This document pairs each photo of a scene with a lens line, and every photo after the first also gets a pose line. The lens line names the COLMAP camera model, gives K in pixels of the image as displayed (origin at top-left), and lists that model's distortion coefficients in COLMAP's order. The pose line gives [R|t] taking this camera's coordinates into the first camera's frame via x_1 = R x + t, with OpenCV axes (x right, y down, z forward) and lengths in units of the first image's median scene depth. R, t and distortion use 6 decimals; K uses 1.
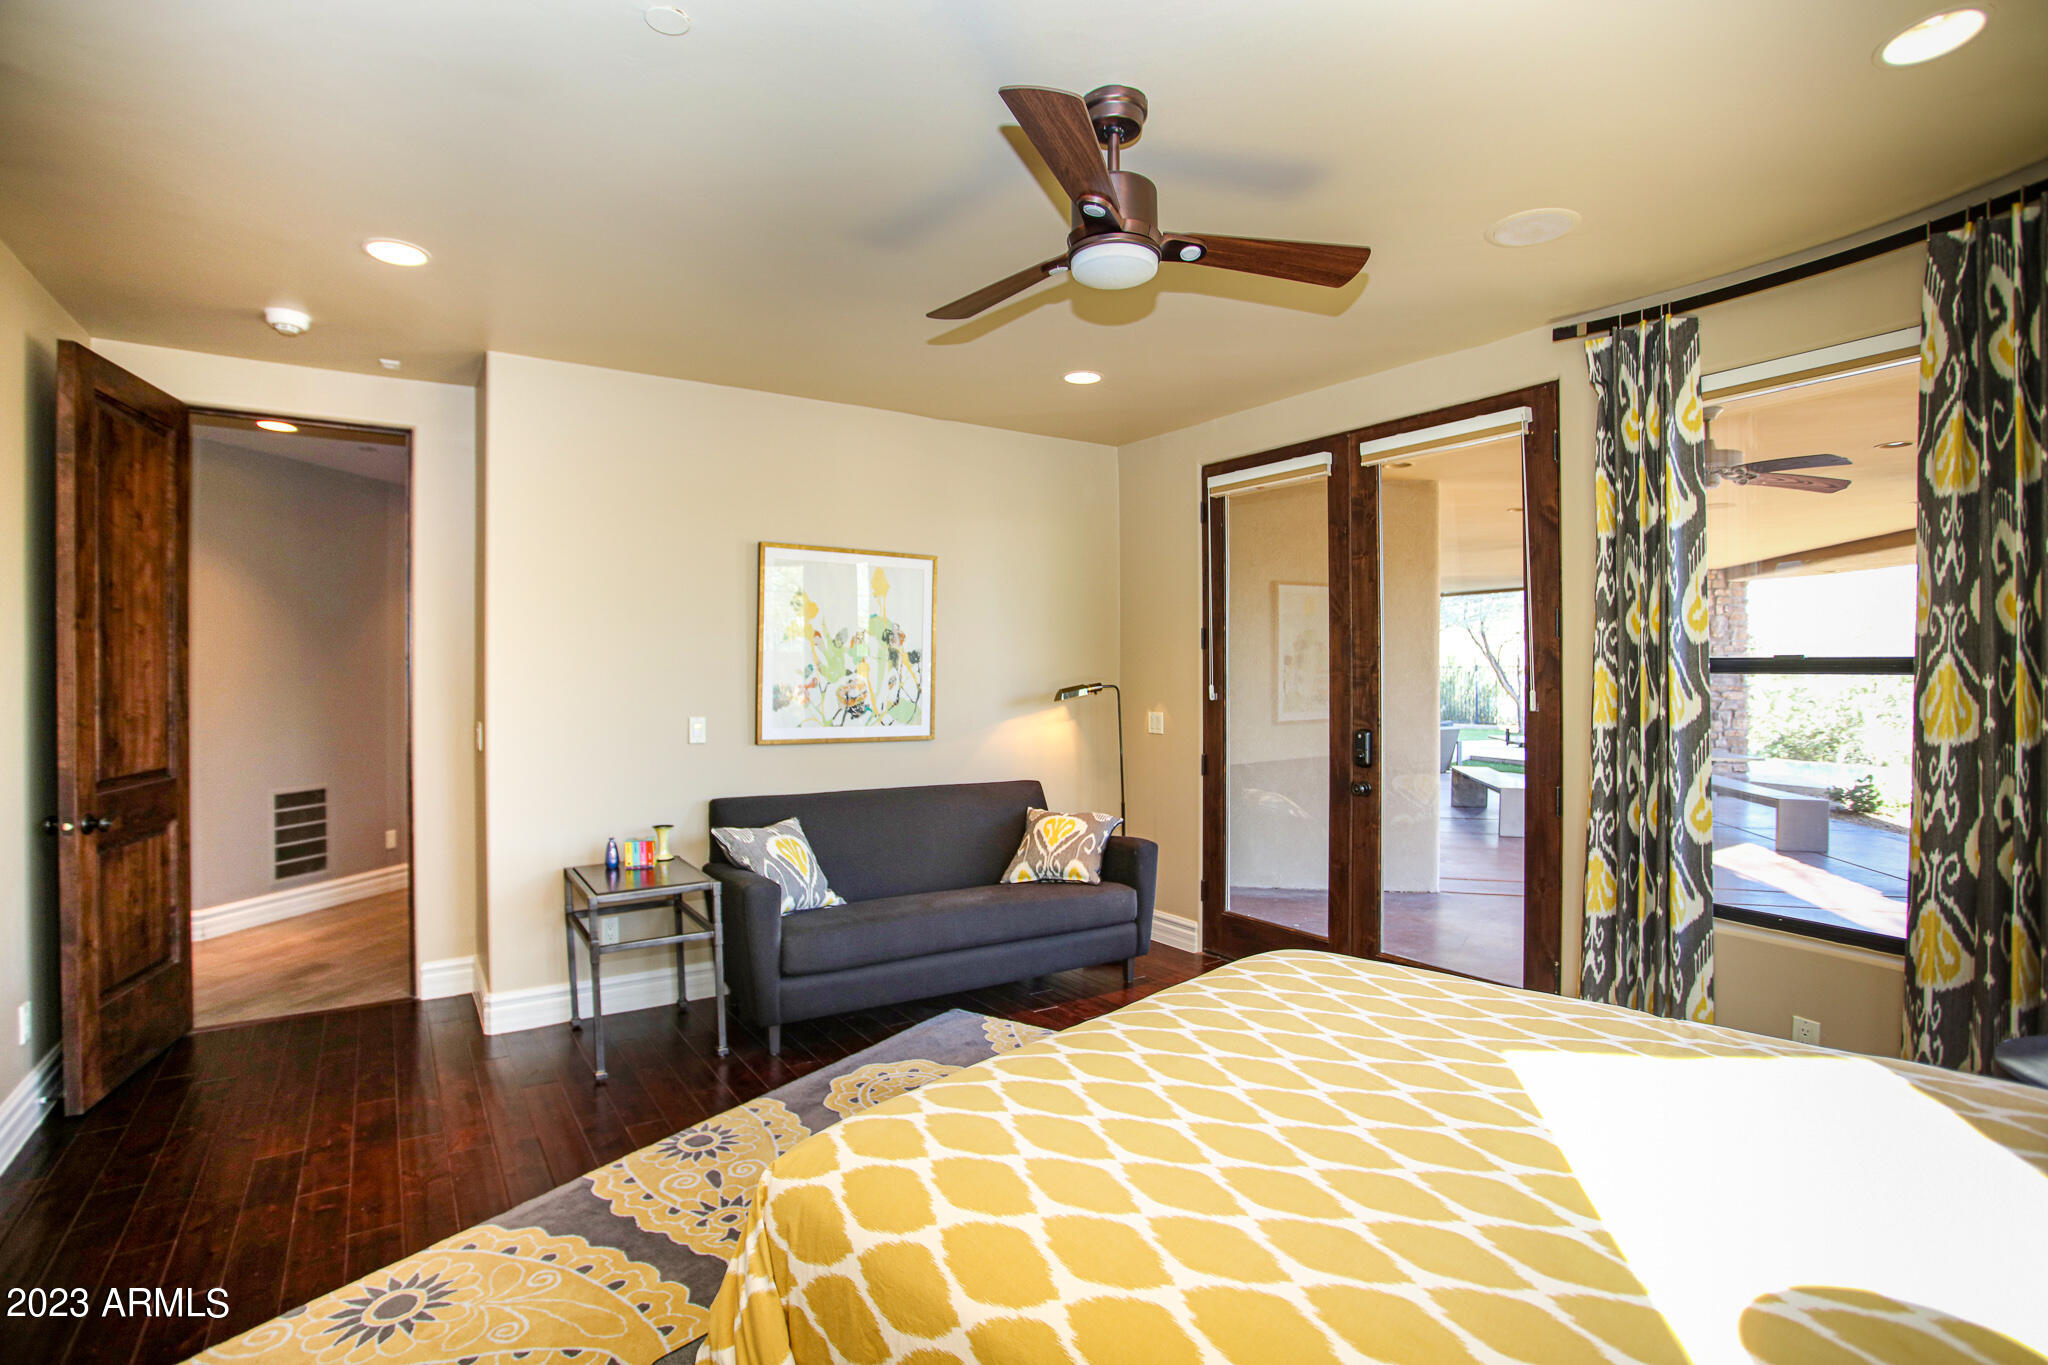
lens RADIAL K [[1020.1, 0, 1021.9], [0, 1020.1, 678.1], [0, 0, 1]] dist [-0.047276, 0.003630]
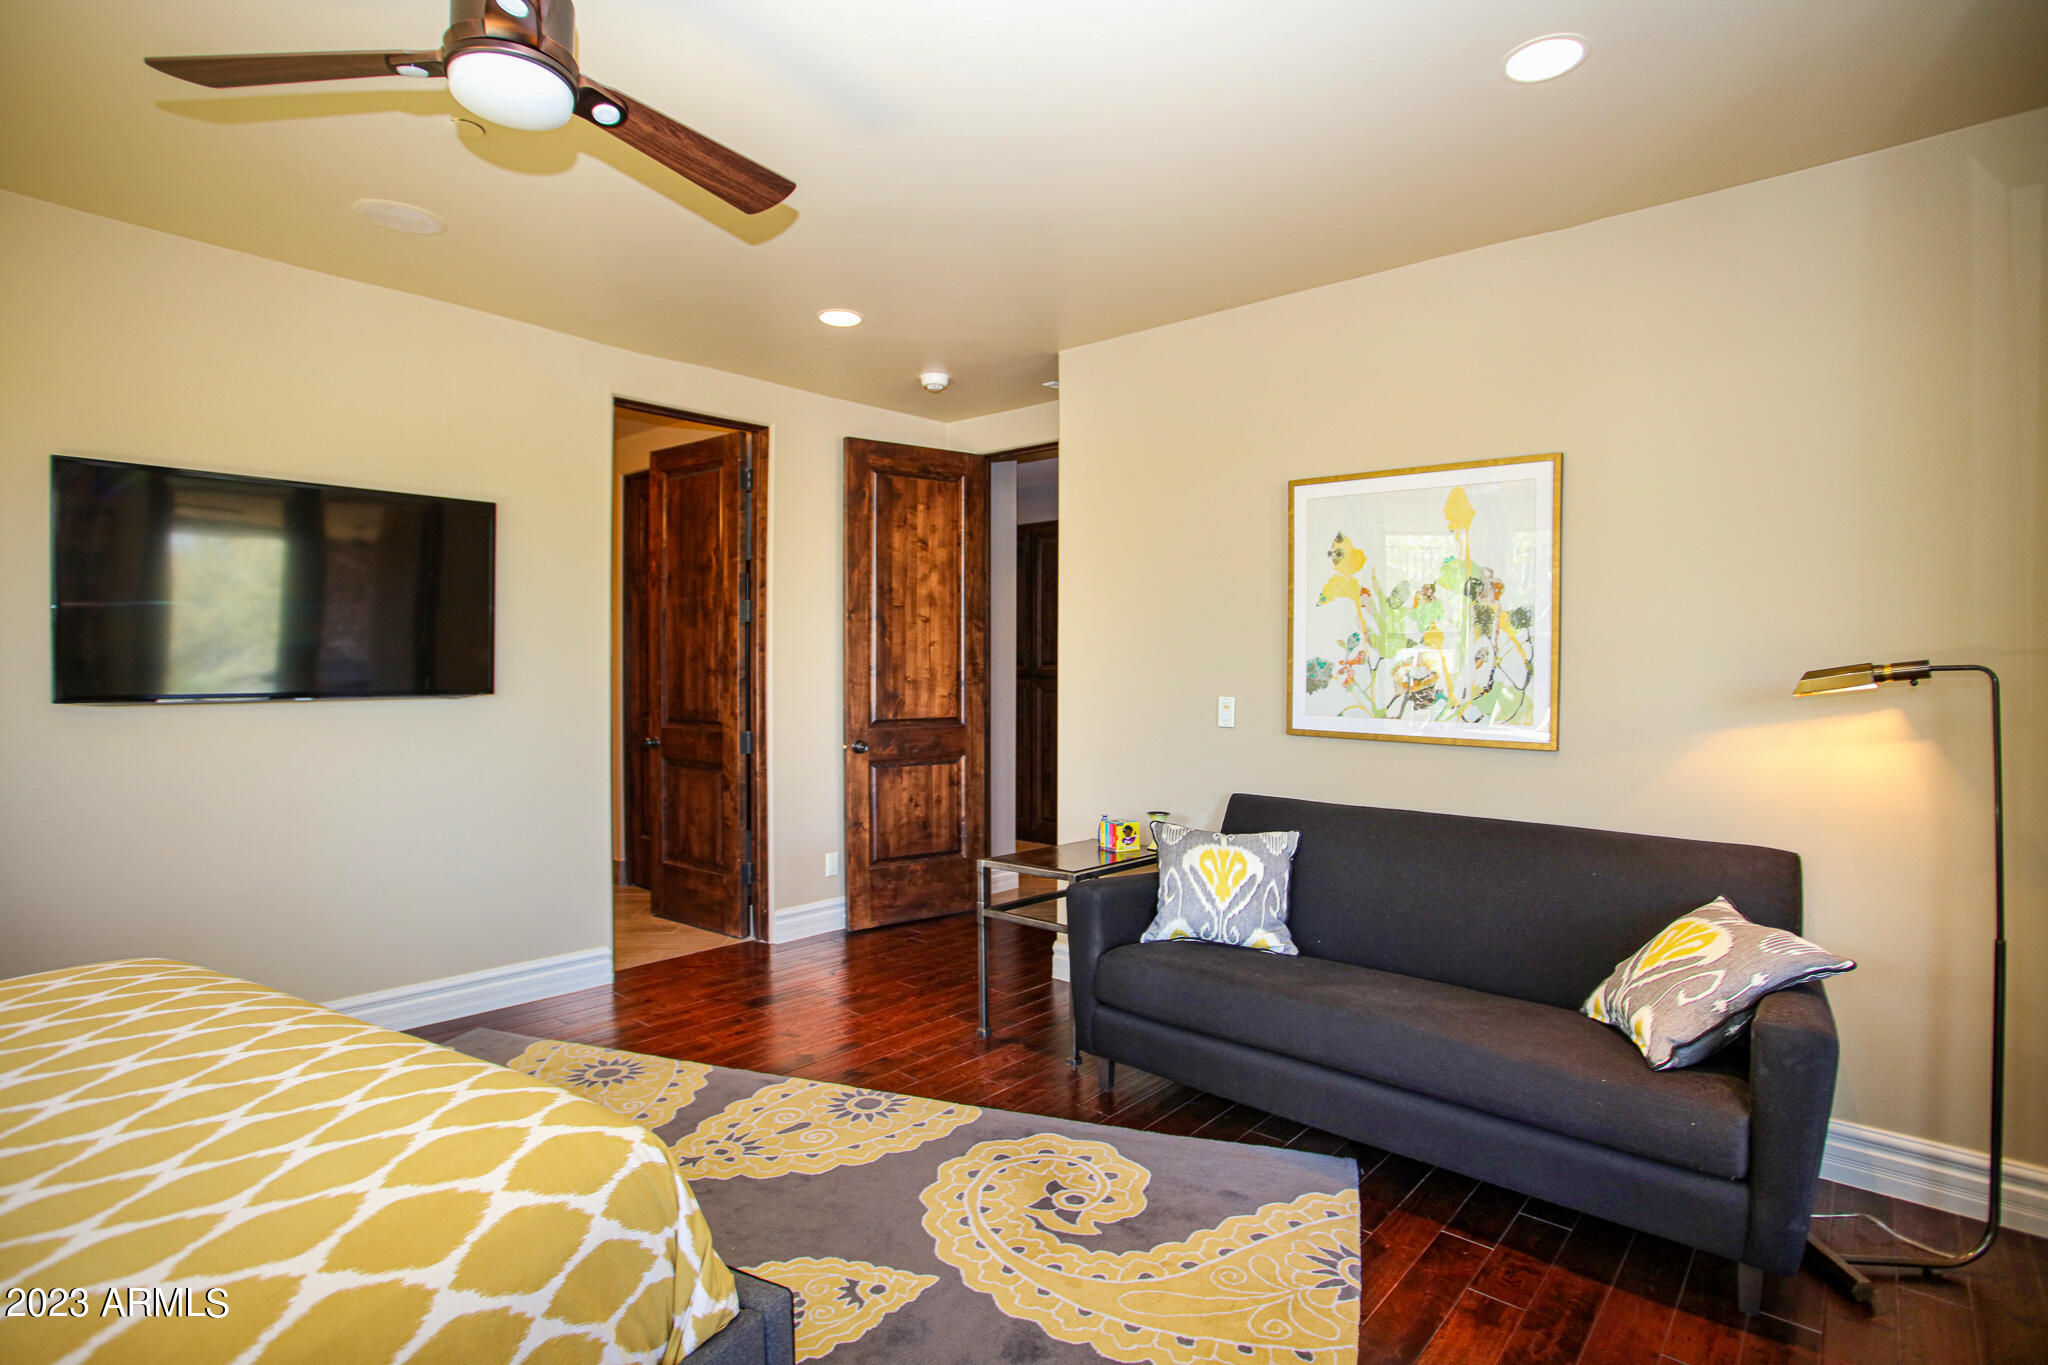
lens RADIAL K [[1020.1, 0, 1025.1], [0, 1020.1, 672.4], [0, 0, 1]] dist [-0.047276, 0.003630]
pose [[0.250554, 0.008934, -0.968061, 0.512641], [-0.010992, 0.999919, 0.006383, 0.015163], [0.968040, 0.009042, 0.250632, 0.659656]]
